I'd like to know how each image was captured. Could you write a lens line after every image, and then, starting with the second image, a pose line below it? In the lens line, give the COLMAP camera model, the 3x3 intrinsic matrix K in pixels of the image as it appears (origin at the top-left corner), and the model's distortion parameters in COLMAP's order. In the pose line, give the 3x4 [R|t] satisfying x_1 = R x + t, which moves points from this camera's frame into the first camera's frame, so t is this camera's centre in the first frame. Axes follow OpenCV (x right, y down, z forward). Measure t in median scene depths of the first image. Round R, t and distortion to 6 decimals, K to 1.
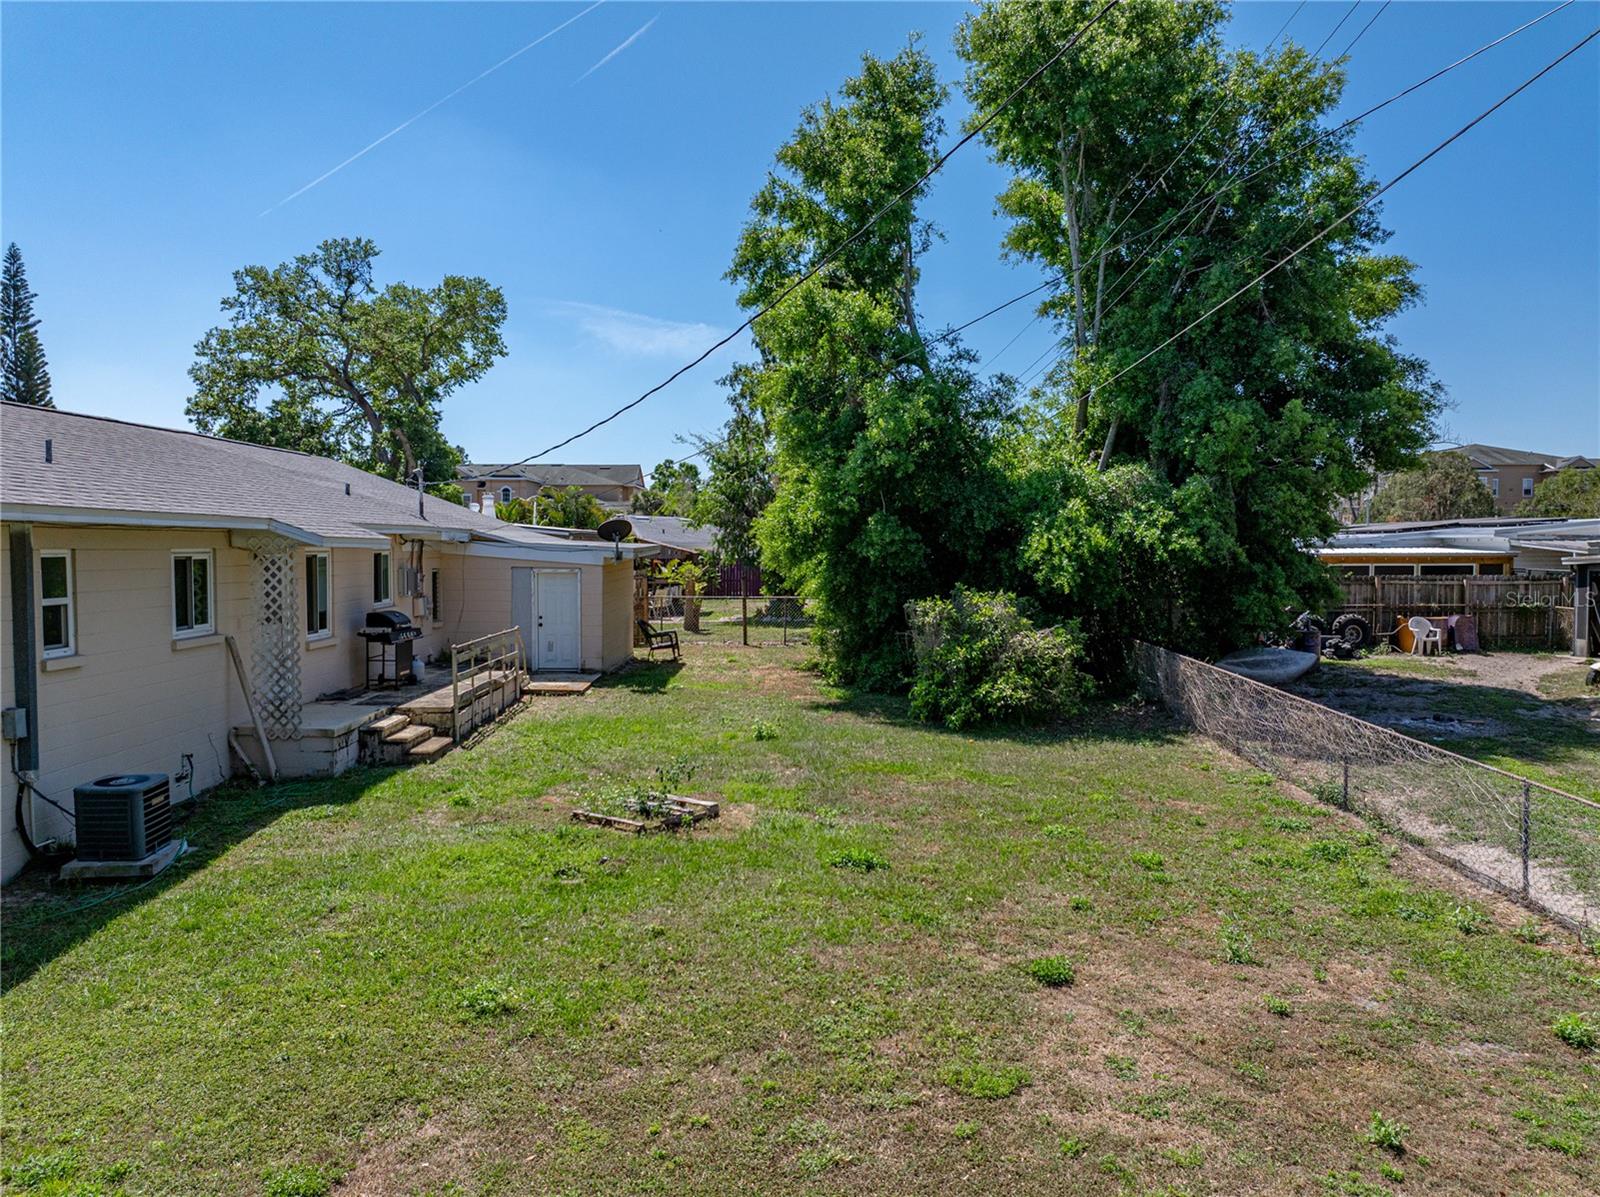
lens RADIAL K [[1130.8, 0, 792.5], [0, 1130.8, 589.5], [0, 0, 1]] dist [-0.026593, 0.004105]
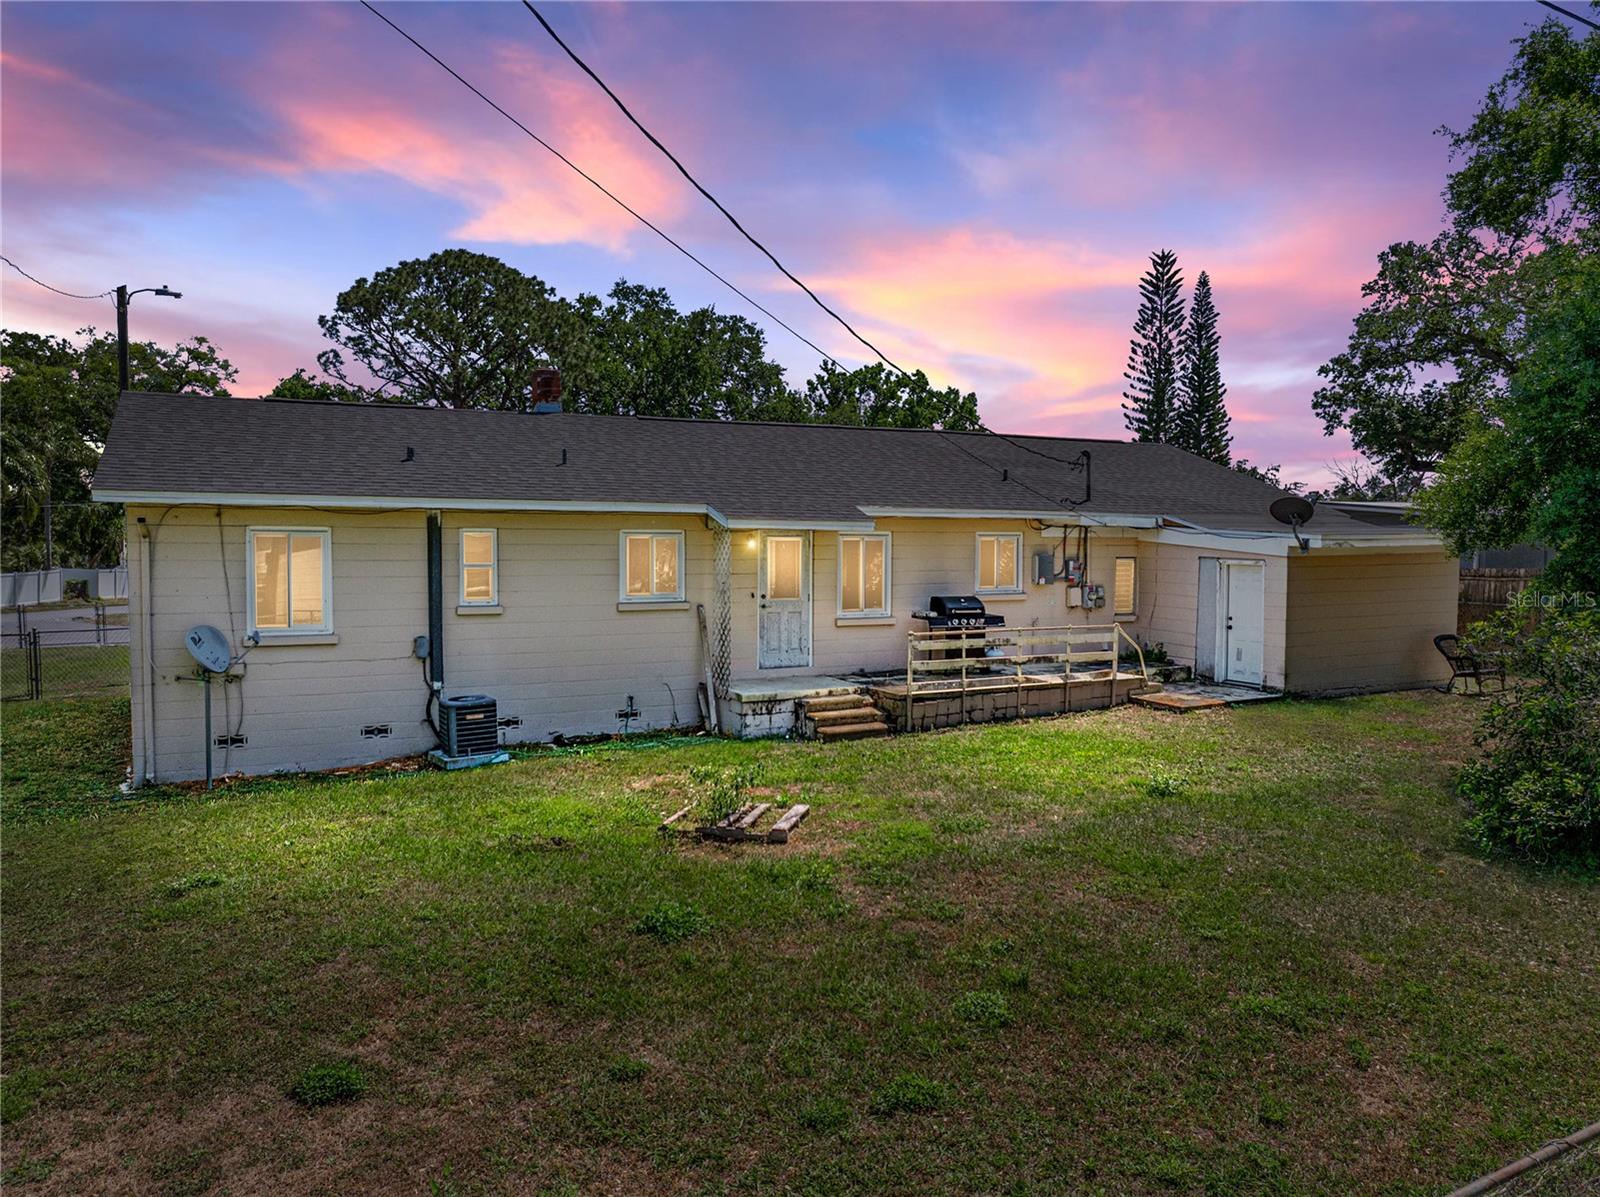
lens RADIAL K [[1130.8, 0, 792.5], [0, 1130.8, 589.5], [0, 0, 1]] dist [-0.026593, 0.004105]
pose [[0.452540, 0.038510, -0.890912, 0.147525], [-0.037926, 0.998994, 0.023917, -0.001527], [0.890937, 0.022965, 0.453545, 0.136955]]
